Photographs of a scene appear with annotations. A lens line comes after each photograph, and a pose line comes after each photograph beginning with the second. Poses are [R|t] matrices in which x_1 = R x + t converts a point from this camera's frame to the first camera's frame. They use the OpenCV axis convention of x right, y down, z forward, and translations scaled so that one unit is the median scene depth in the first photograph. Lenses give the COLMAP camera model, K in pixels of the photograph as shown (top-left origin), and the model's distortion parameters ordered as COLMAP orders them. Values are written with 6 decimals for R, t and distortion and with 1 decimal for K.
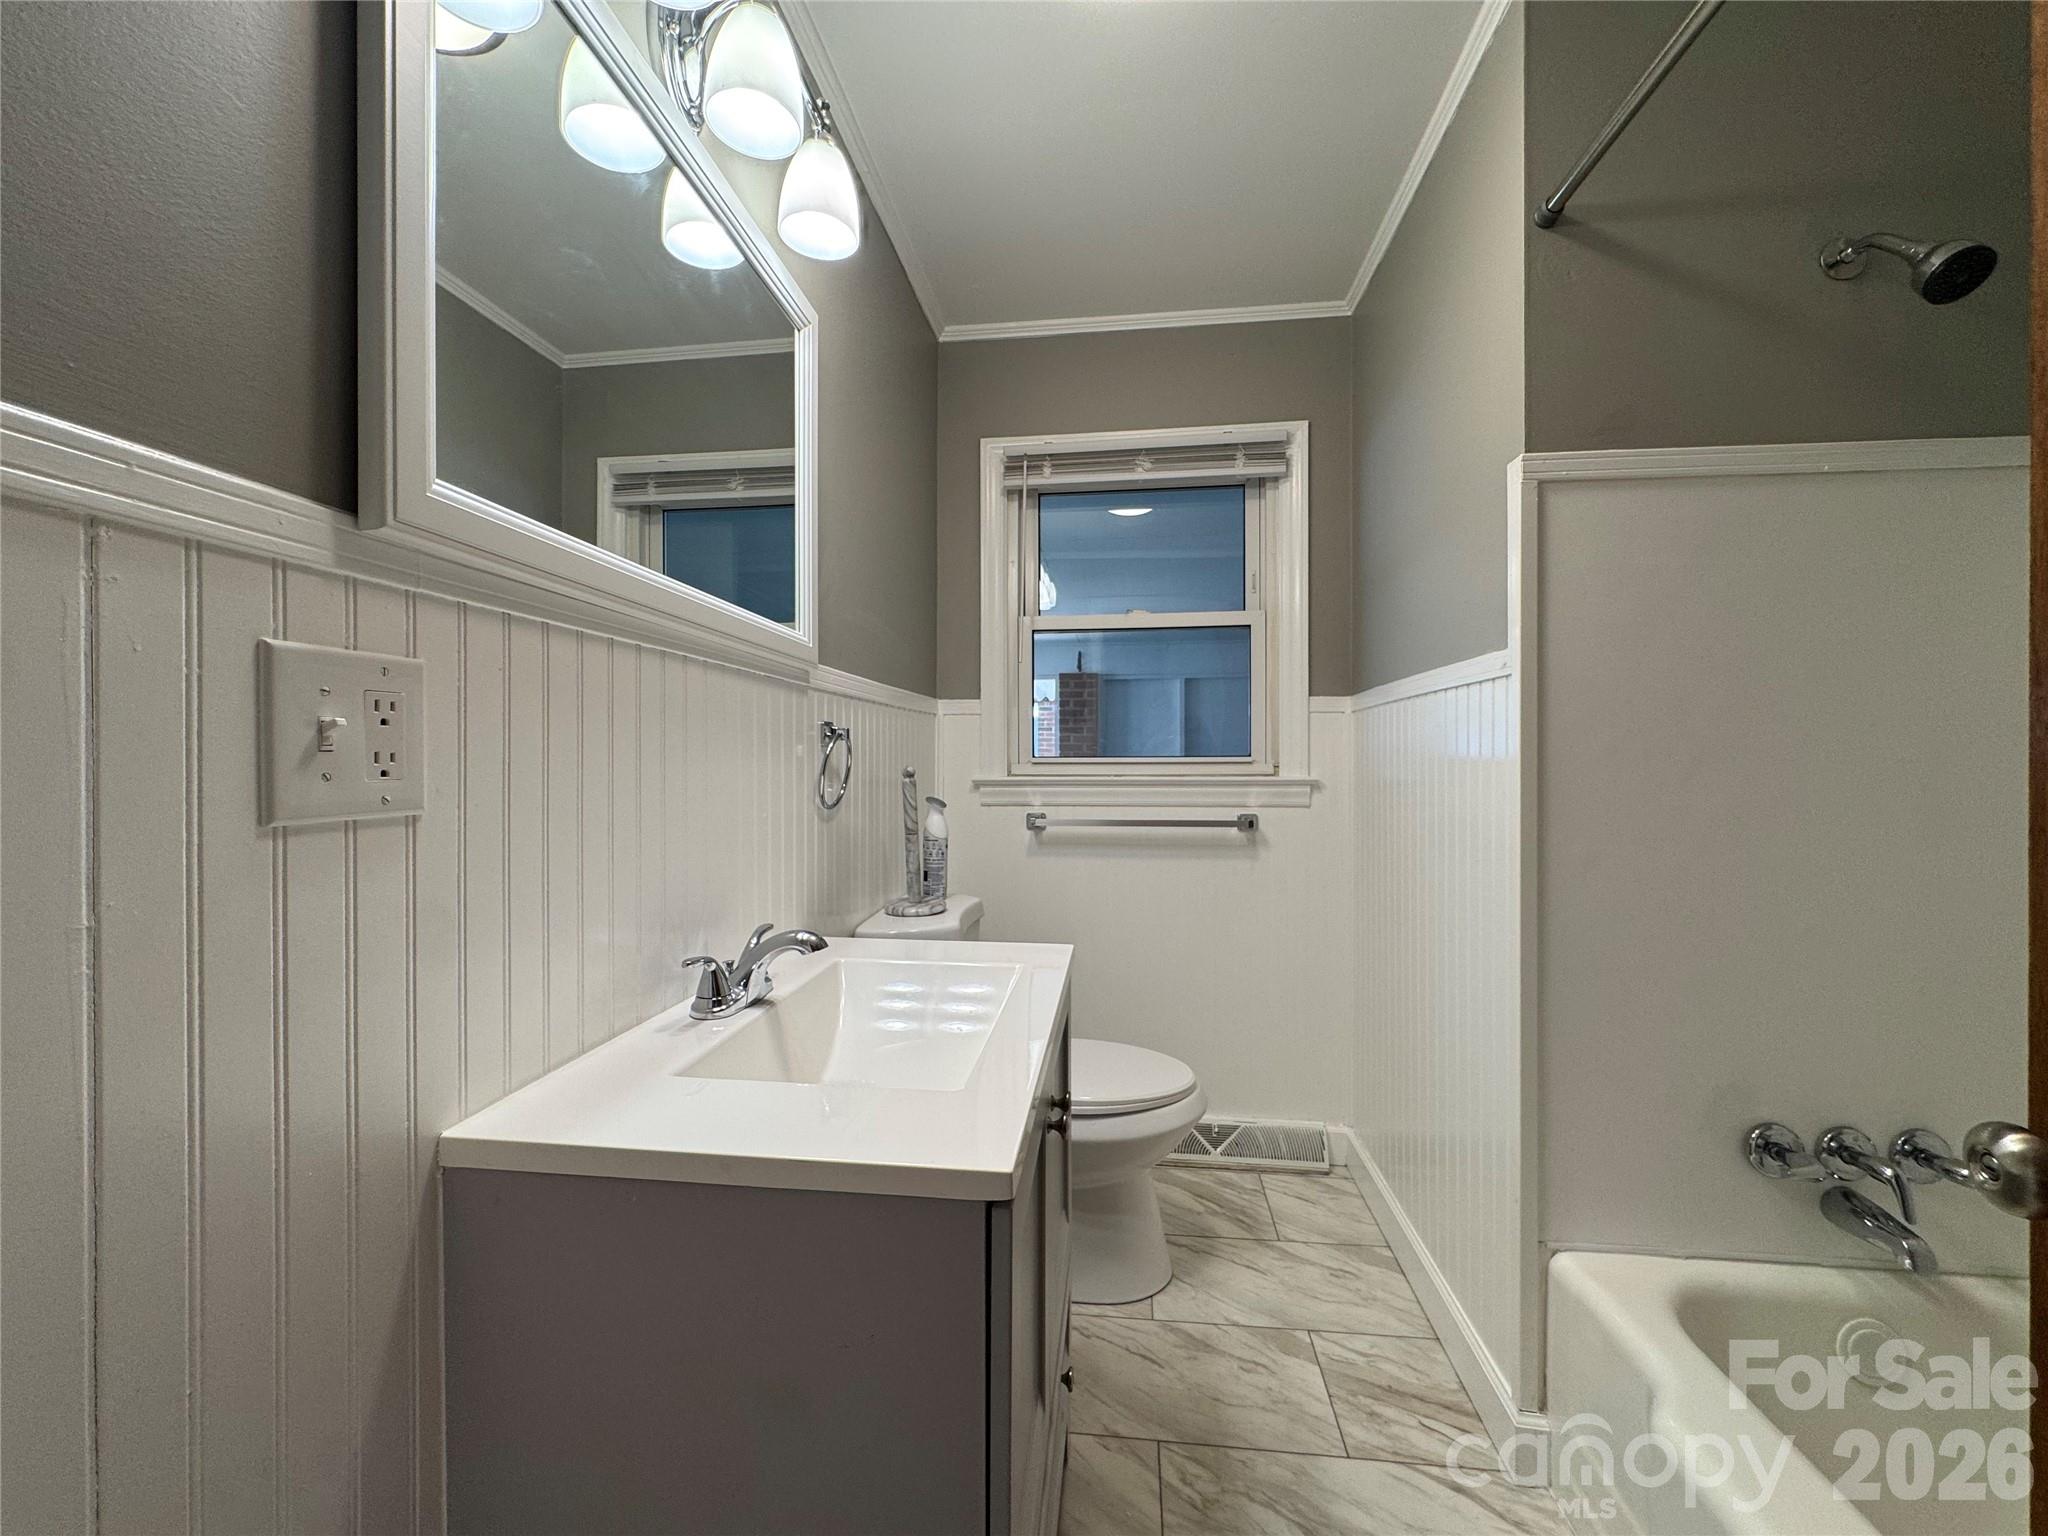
lens RADIAL K [[820.8, 0, 1024.0], [0, 820.8, 768.0], [0, 0, 1]] dist [-0.001408, 0.000401]
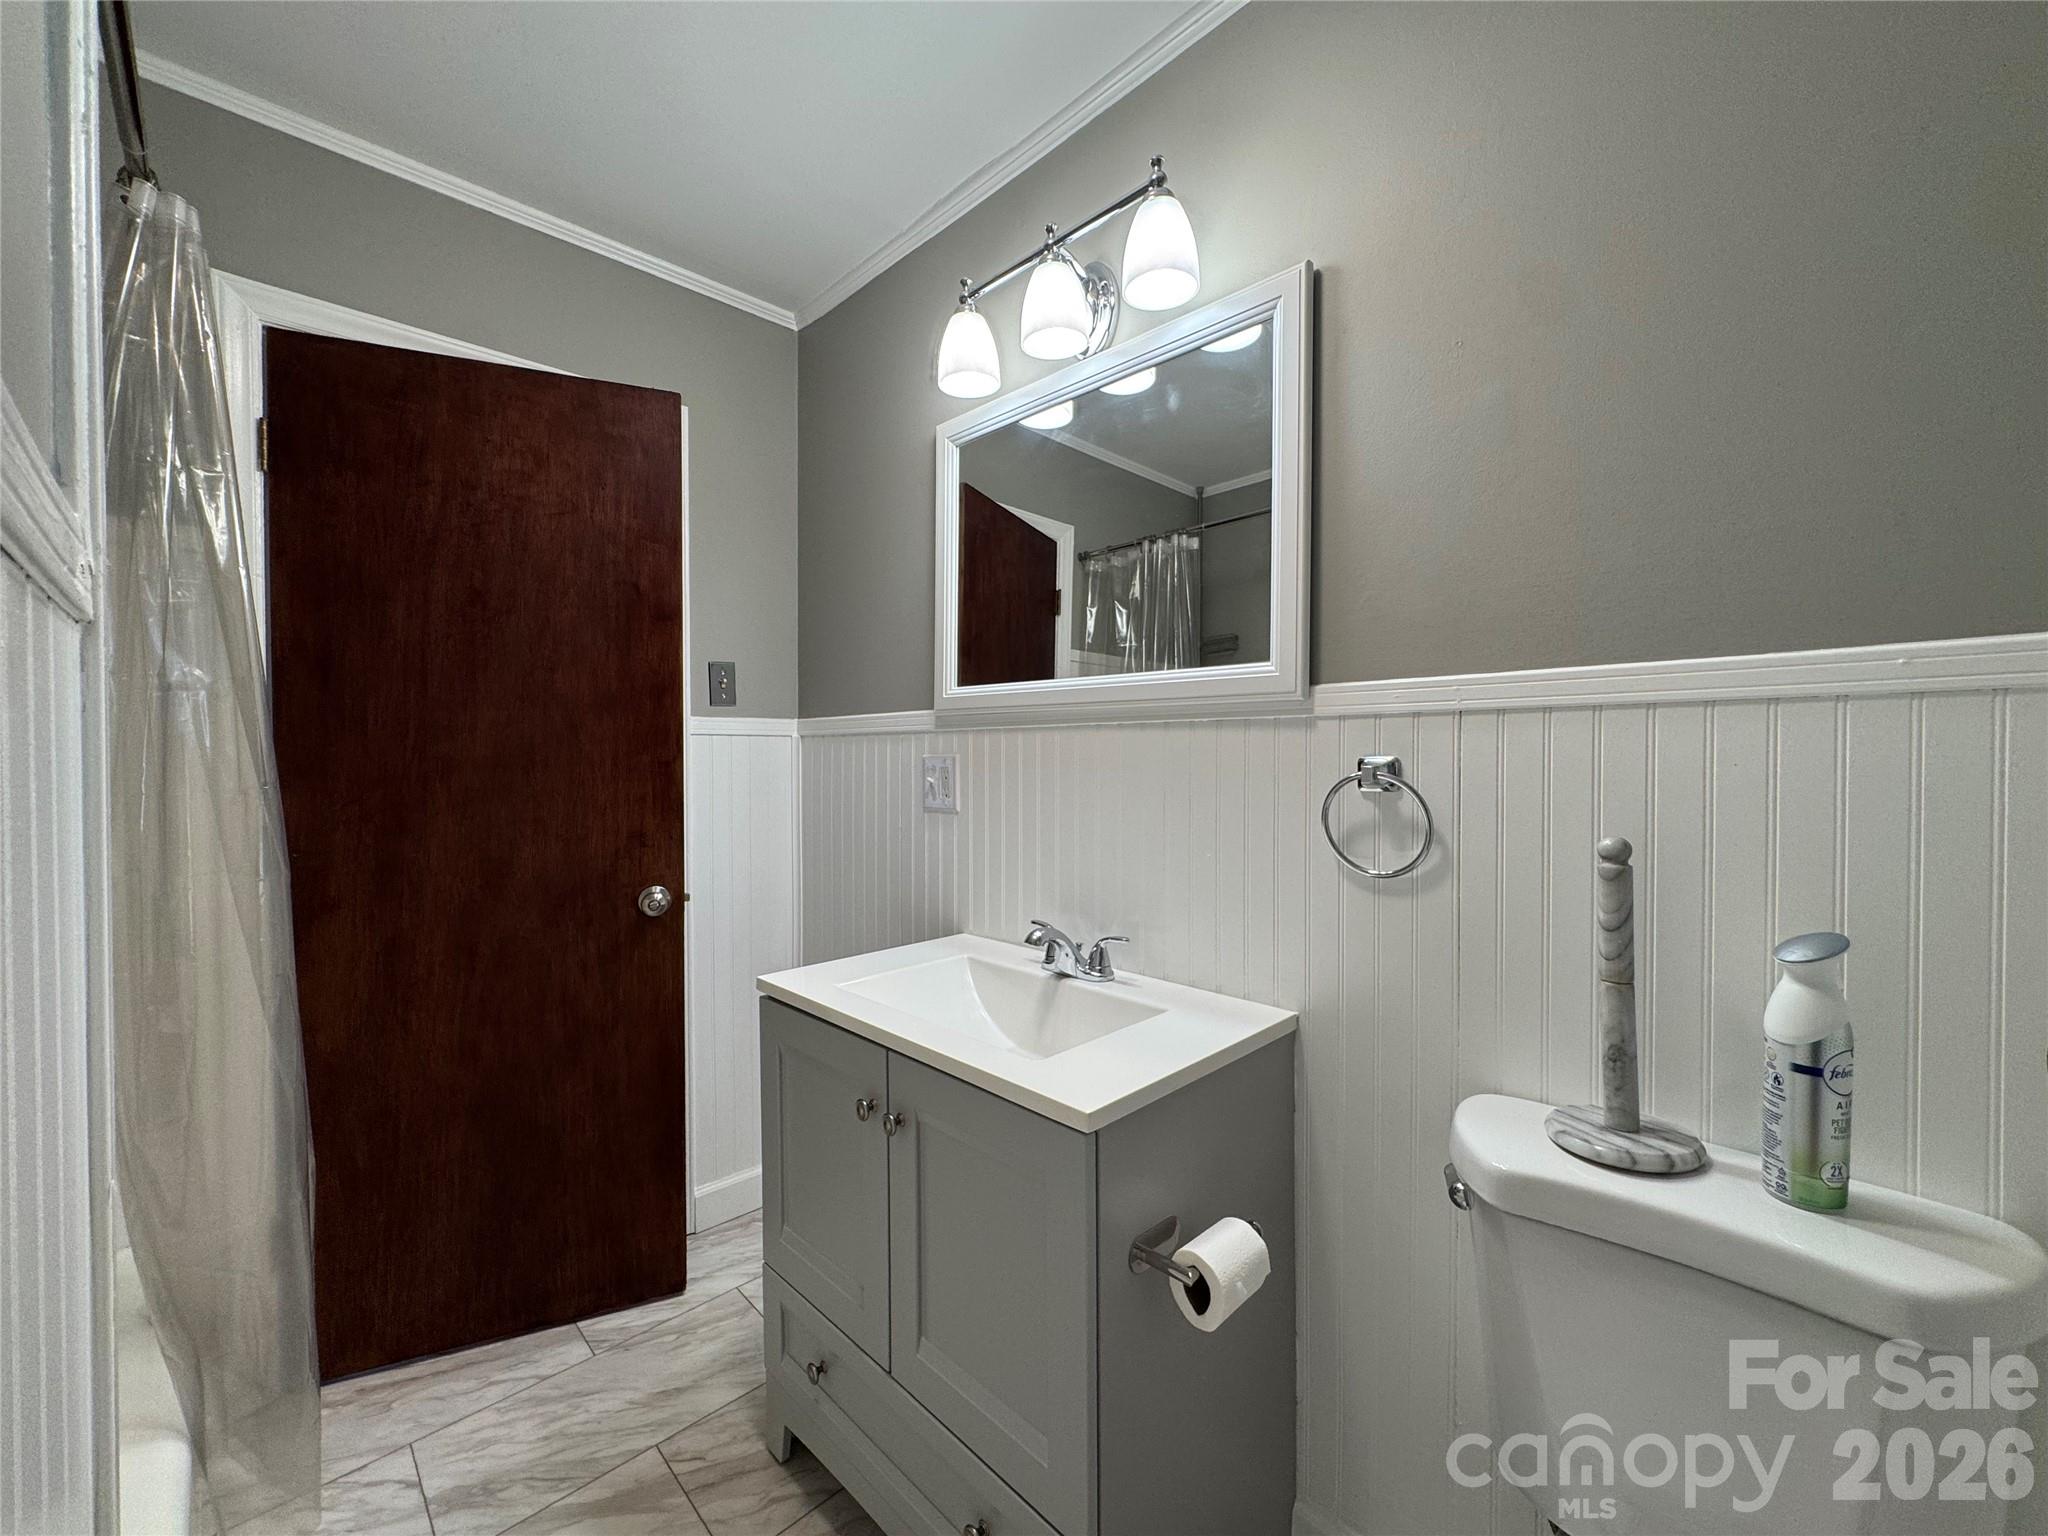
lens RADIAL K [[820.8, 0, 1024.0], [0, 820.8, 768.0], [0, 0, 1]] dist [-0.001408, 0.000401]
pose [[-0.609603, -0.037173, -0.791835, 0.823249], [-0.046398, 0.998861, -0.011173, -0.039770], [0.791348, 0.029928, -0.610633, 1.827399]]
